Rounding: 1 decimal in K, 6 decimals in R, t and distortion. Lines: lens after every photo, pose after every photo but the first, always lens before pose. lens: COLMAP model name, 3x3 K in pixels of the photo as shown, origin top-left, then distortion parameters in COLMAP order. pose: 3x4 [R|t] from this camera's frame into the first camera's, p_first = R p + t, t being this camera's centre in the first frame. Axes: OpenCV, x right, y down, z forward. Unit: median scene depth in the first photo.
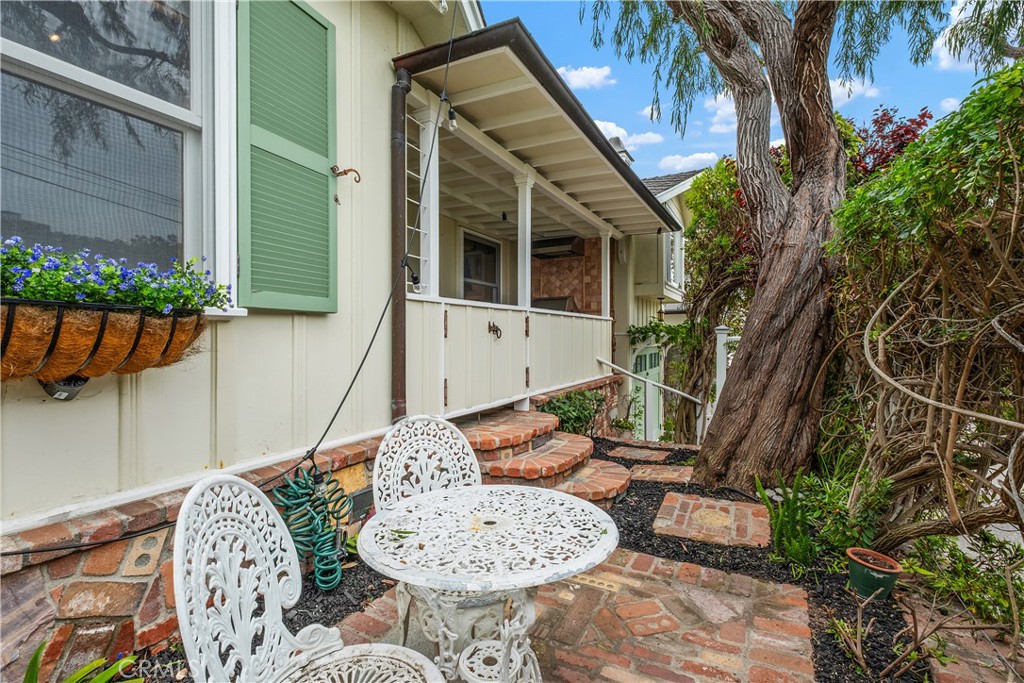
lens RADIAL K [[436.2, 0, 512.6], [0, 436.2, 339.7], [0, 0, 1]] dist [-0.007180, -0.000806]
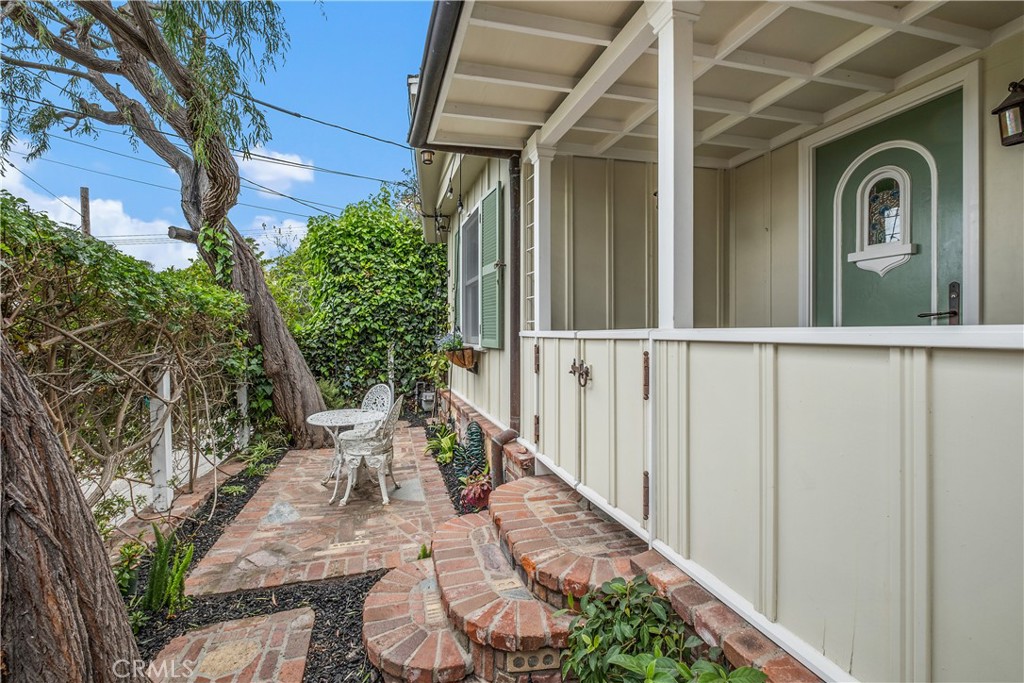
lens RADIAL K [[436.2, 0, 512.8], [0, 436.2, 336.3], [0, 0, 1]] dist [-0.007180, -0.000806]
pose [[-0.681888, 0.004260, -0.731445, 0.685895], [-0.003672, 0.999951, 0.009247, -0.114595], [0.731448, 0.008991, -0.681838, 1.883834]]
